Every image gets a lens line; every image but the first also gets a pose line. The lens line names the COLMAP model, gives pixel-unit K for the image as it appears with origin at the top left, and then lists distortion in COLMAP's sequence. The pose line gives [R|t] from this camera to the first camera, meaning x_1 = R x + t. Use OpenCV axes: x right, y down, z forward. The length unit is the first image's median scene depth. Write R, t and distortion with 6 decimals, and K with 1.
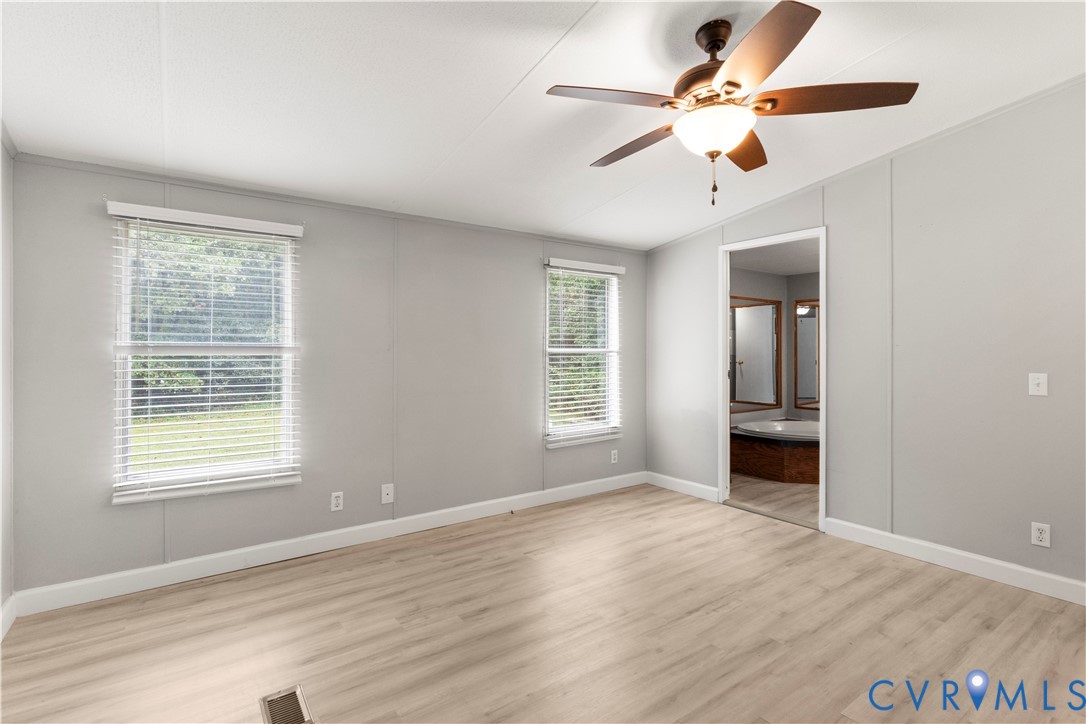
lens RADIAL K [[520.5, 0, 547.2], [0, 520.5, 354.0], [0, 0, 1]] dist [0.000955, 0.000461]
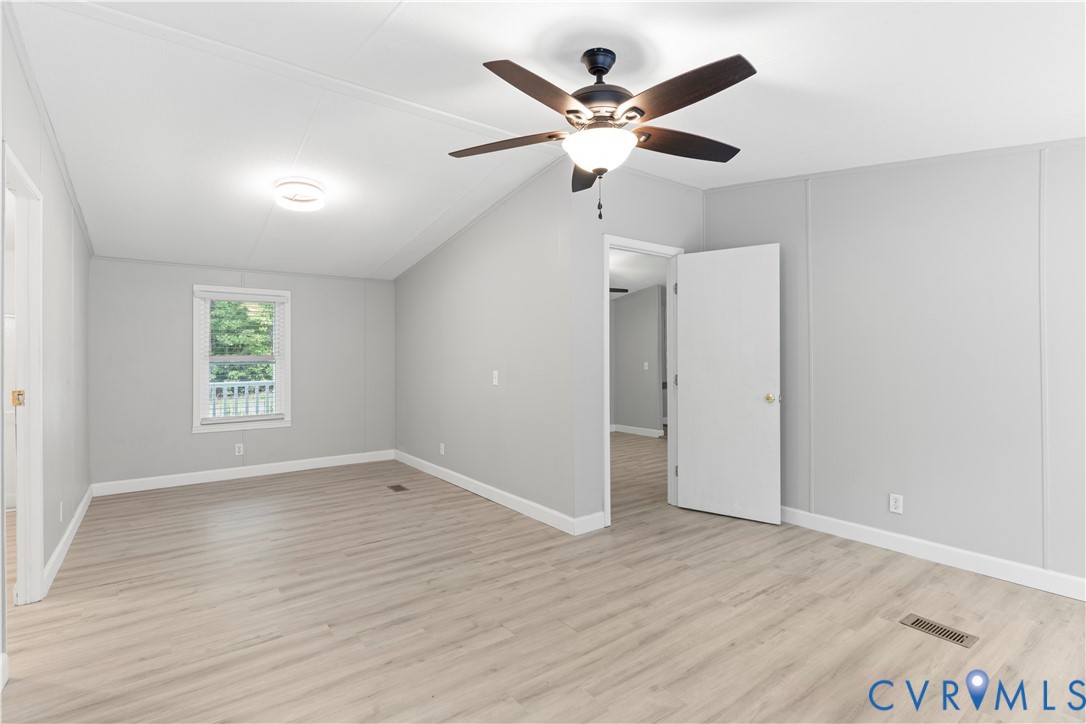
lens RADIAL K [[520.5, 0, 547.2], [0, 520.5, 354.0], [0, 0, 1]] dist [0.000955, 0.000461]
pose [[-0.999869, 0.006270, -0.014902, 0.305827], [0.006190, 0.999966, 0.005409, -0.010638], [0.014935, 0.005316, -0.999874, 1.412333]]
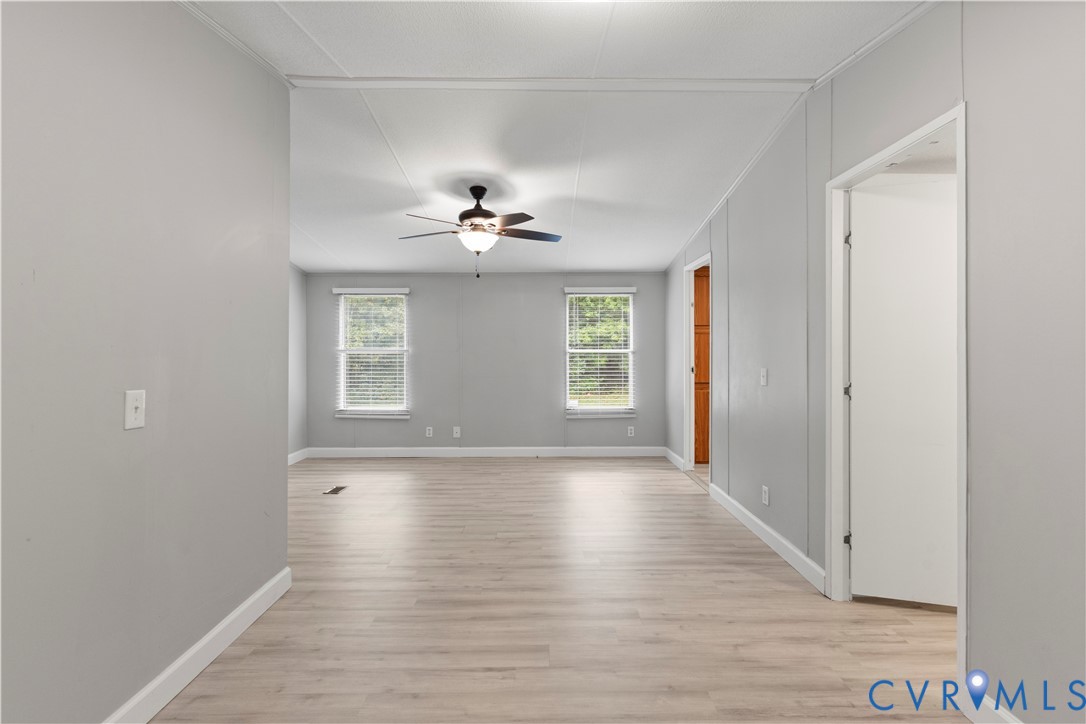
lens RADIAL K [[520.5, 0, 547.2], [0, 520.5, 354.0], [0, 0, 1]] dist [0.000955, 0.000461]
pose [[0.816230, 0.000862, -0.577726, 1.149590], [-0.001389, 0.999999, -0.000470, 0.003686], [0.577725, 0.001186, 0.816231, -0.316324]]
